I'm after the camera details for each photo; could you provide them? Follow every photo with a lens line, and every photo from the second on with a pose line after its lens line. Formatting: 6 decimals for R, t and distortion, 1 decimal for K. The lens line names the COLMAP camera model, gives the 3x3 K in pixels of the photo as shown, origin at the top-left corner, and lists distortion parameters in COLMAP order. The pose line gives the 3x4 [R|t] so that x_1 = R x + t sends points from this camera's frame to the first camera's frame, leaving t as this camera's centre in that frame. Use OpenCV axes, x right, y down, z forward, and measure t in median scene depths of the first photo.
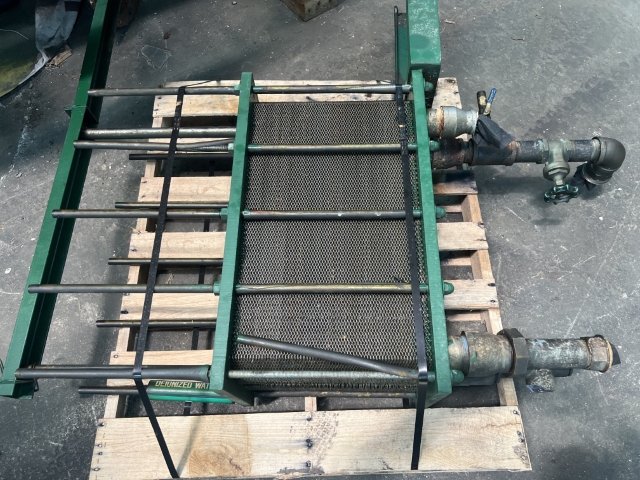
lens RADIAL K [[486.5, 0, 321.3], [0, 486.5, 244.0], [0, 0, 1]] dist [0.054039, -0.058329]
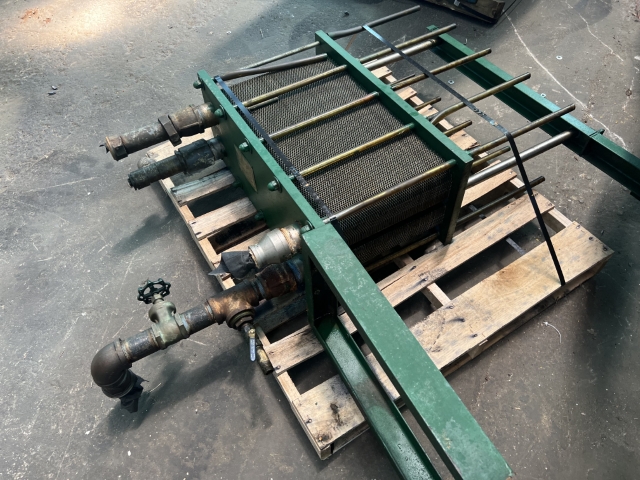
lens RADIAL K [[486.5, 0, 321.3], [0, 486.5, 244.0], [0, 0, 1]] dist [0.054039, -0.058329]
pose [[-0.859307, 0.444588, -0.252852, 0.336929], [-0.430245, -0.361030, 0.827373, -0.855331], [0.276553, 0.819755, 0.501517, 0.432261]]
